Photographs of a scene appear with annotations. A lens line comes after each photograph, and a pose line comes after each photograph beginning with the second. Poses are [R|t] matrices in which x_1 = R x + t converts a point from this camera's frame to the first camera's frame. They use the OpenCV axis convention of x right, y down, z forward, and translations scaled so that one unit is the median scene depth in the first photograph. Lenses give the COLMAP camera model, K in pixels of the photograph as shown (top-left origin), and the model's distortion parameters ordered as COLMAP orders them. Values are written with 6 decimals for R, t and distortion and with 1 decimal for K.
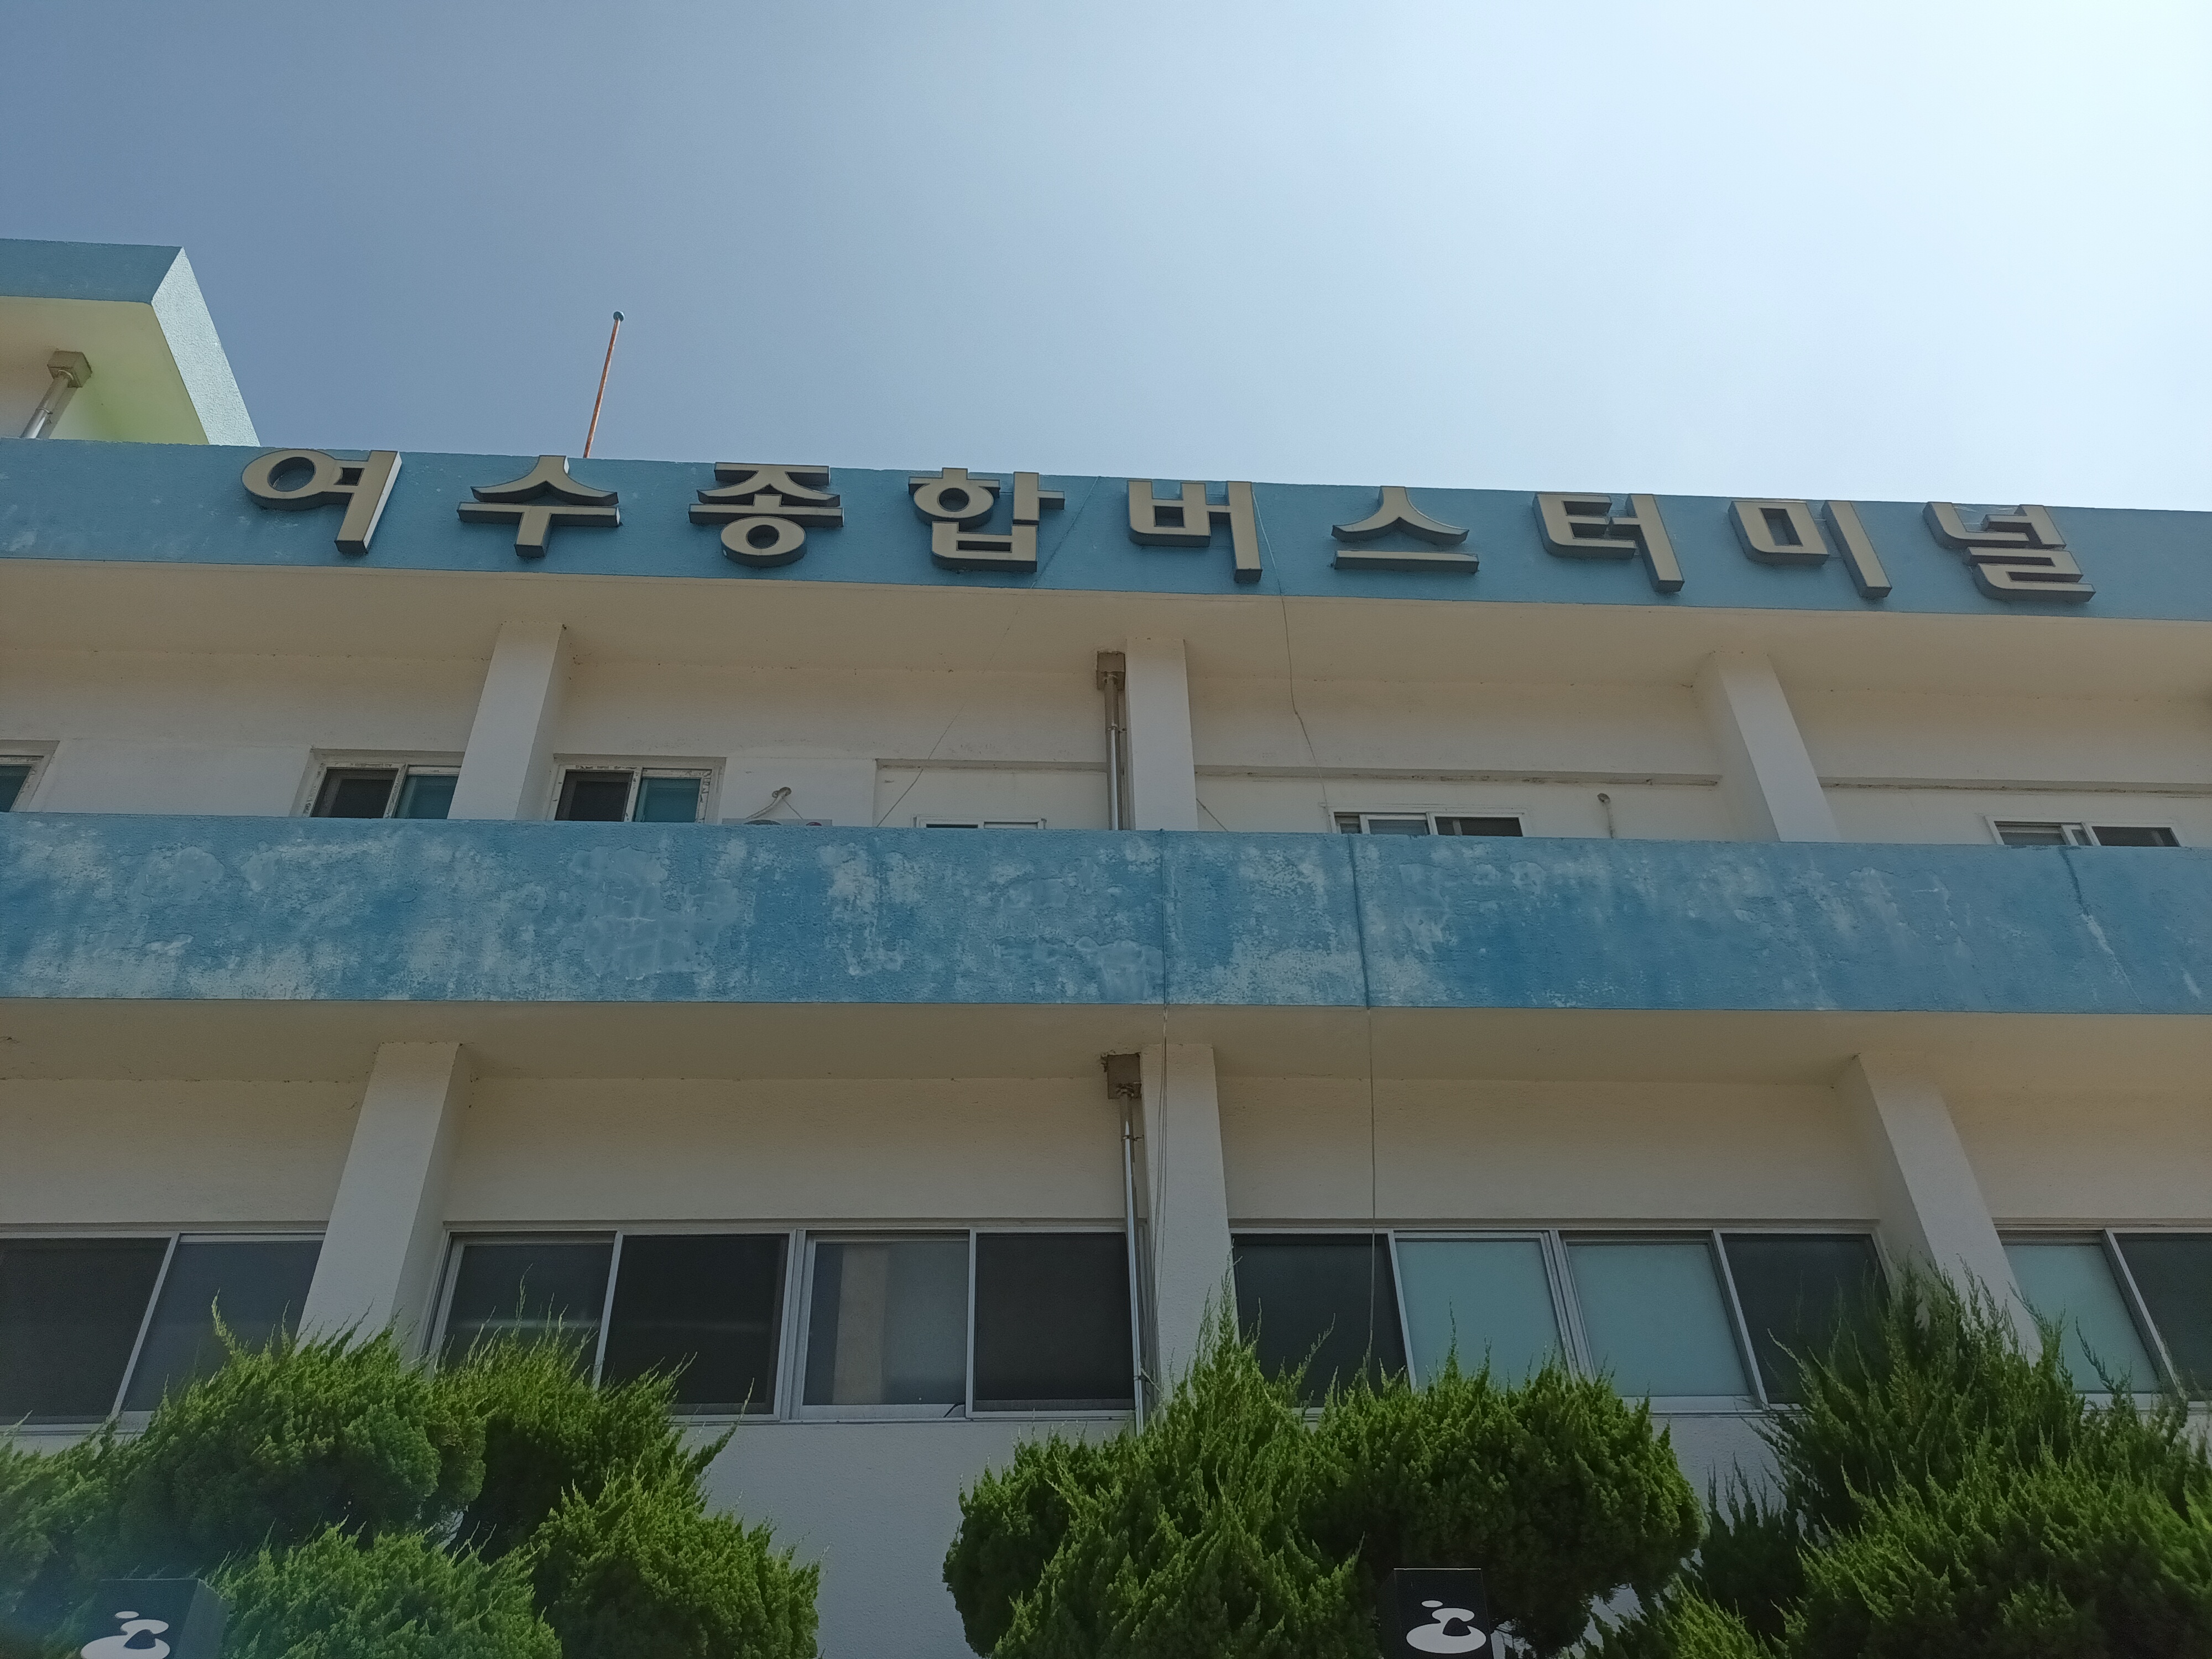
lens RADIAL K [[1616.6, 0, 1117.2], [0, 1616.6, 819.7], [0, 0, 1]] dist [0.040070, -0.033099]
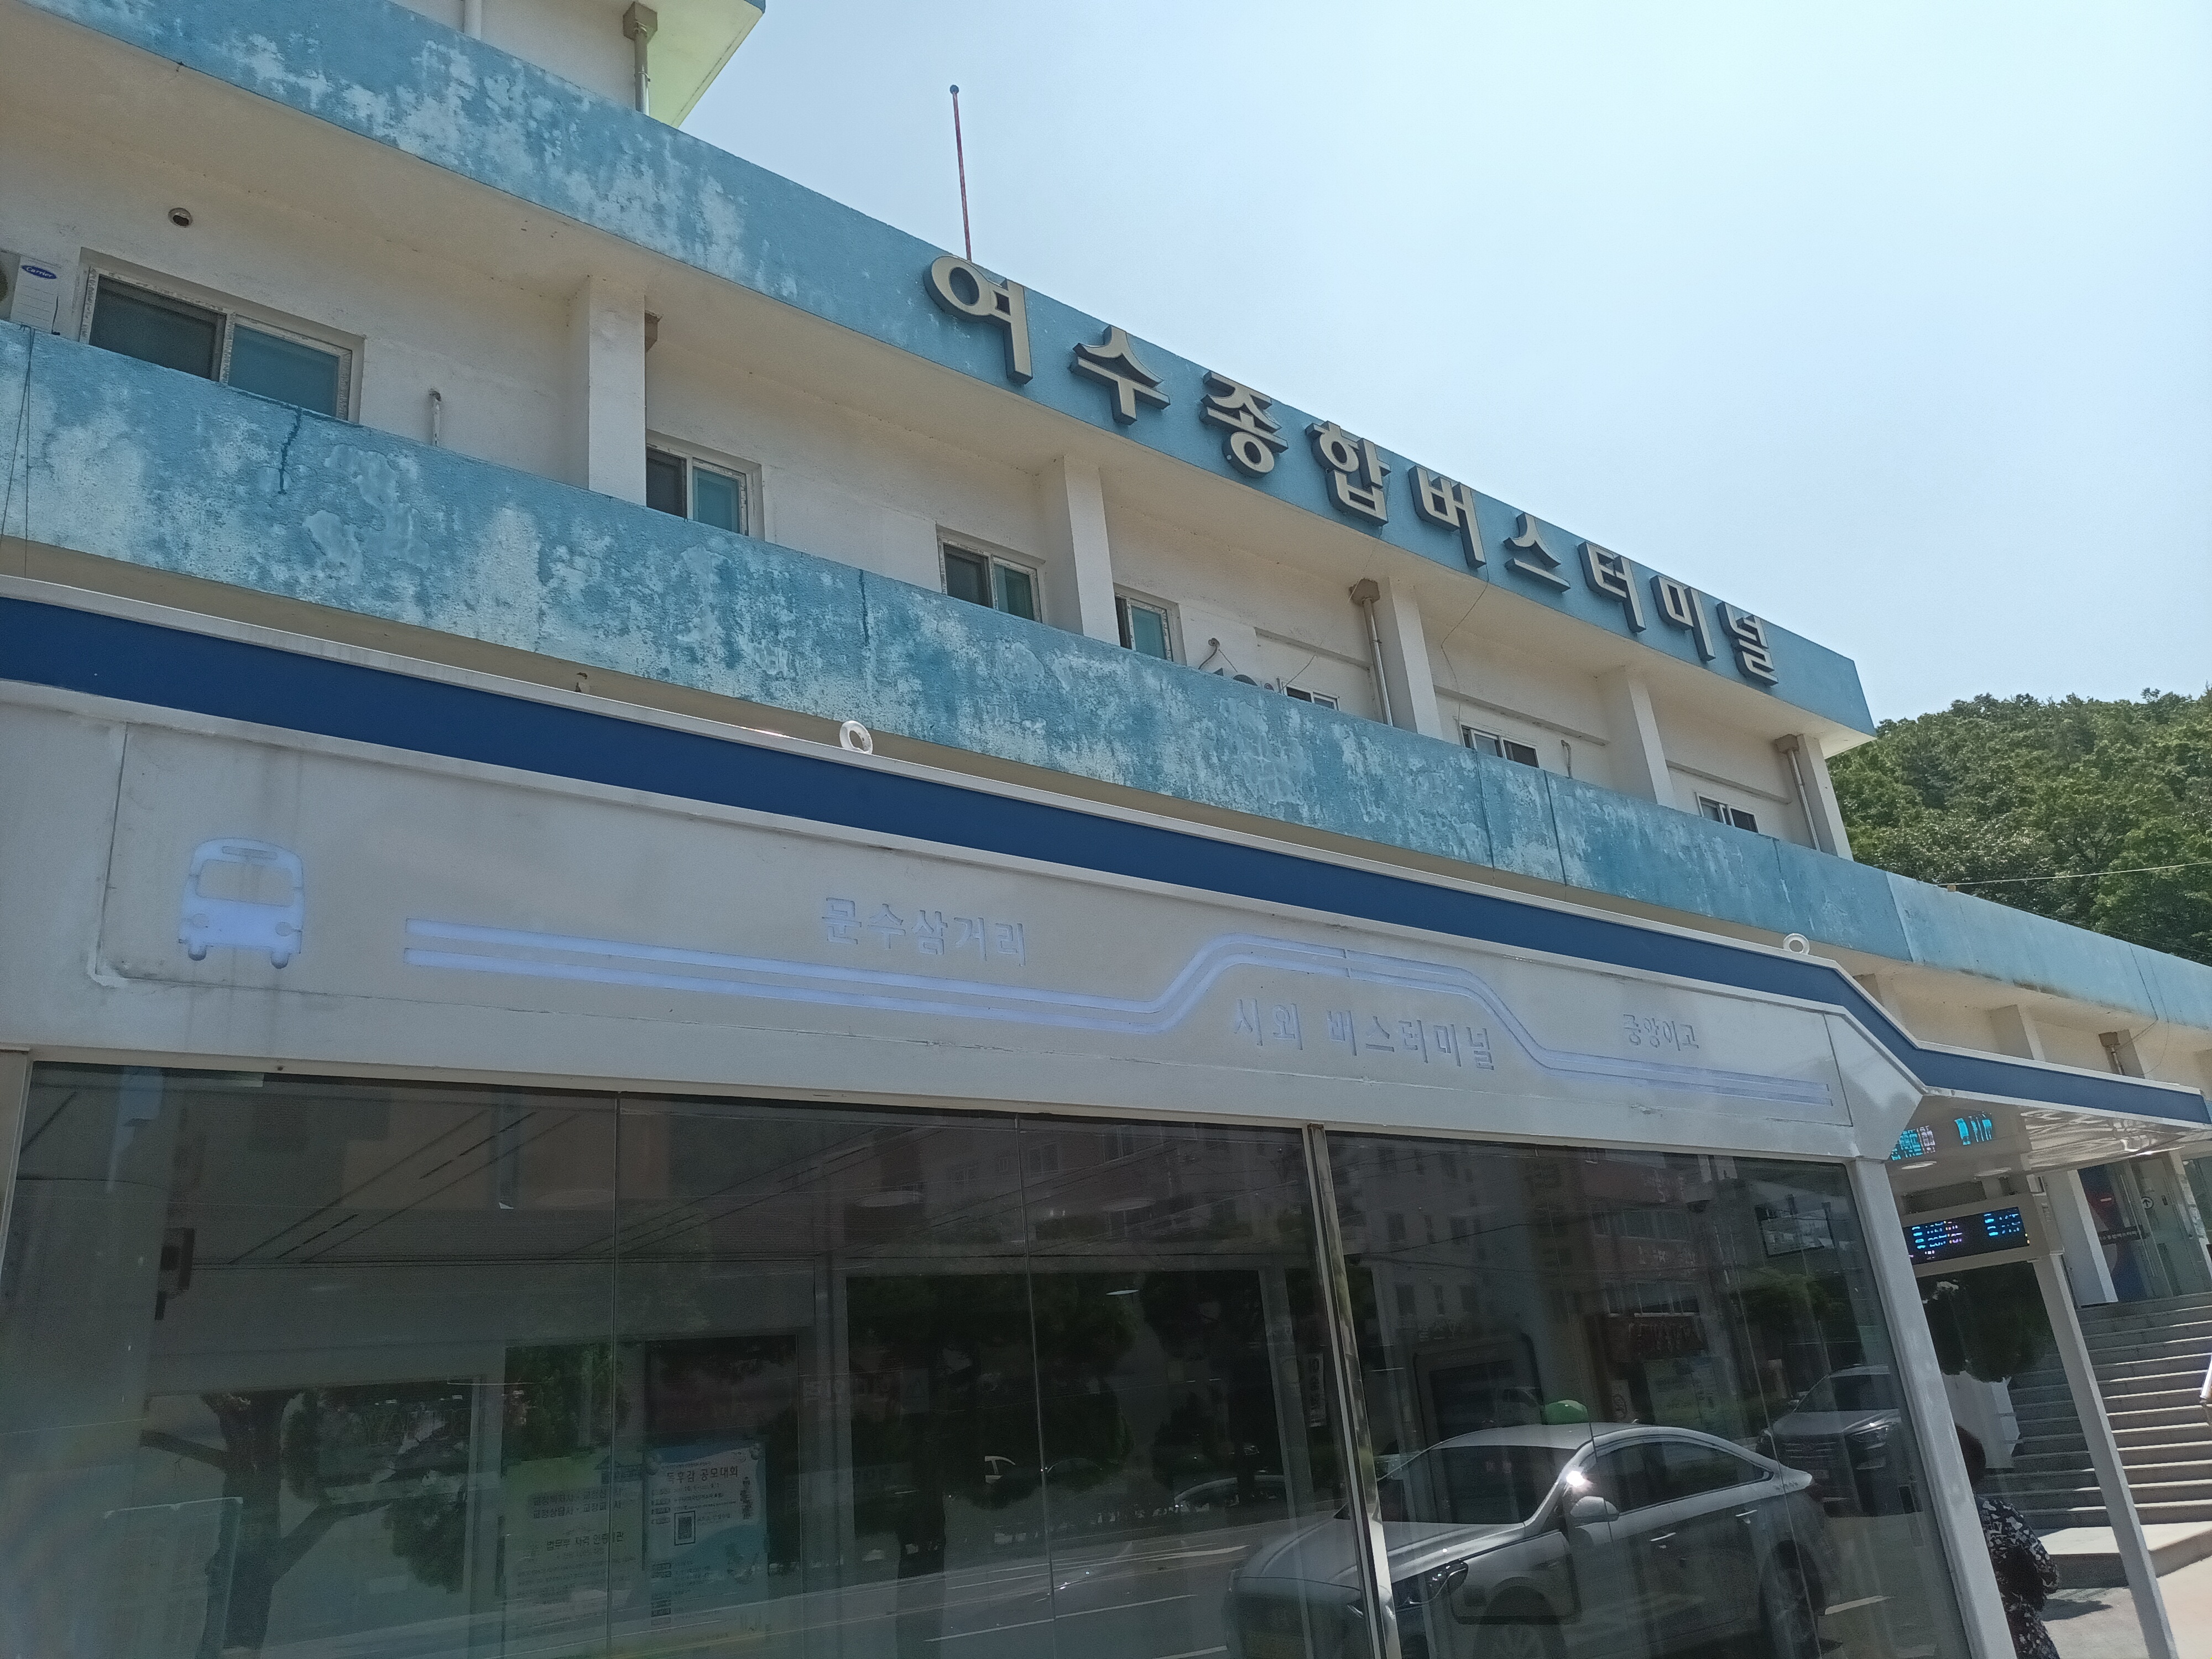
lens RADIAL K [[1616.6, 0, 1097.3], [0, 1616.6, 826.7], [0, 0, 1]] dist [0.040070, -0.033099]
pose [[0.815151, 0.162114, 0.556101, -1.173980], [-0.297947, 0.940646, 0.162523, -0.072291], [-0.496746, -0.298169, 0.815069, -0.143866]]
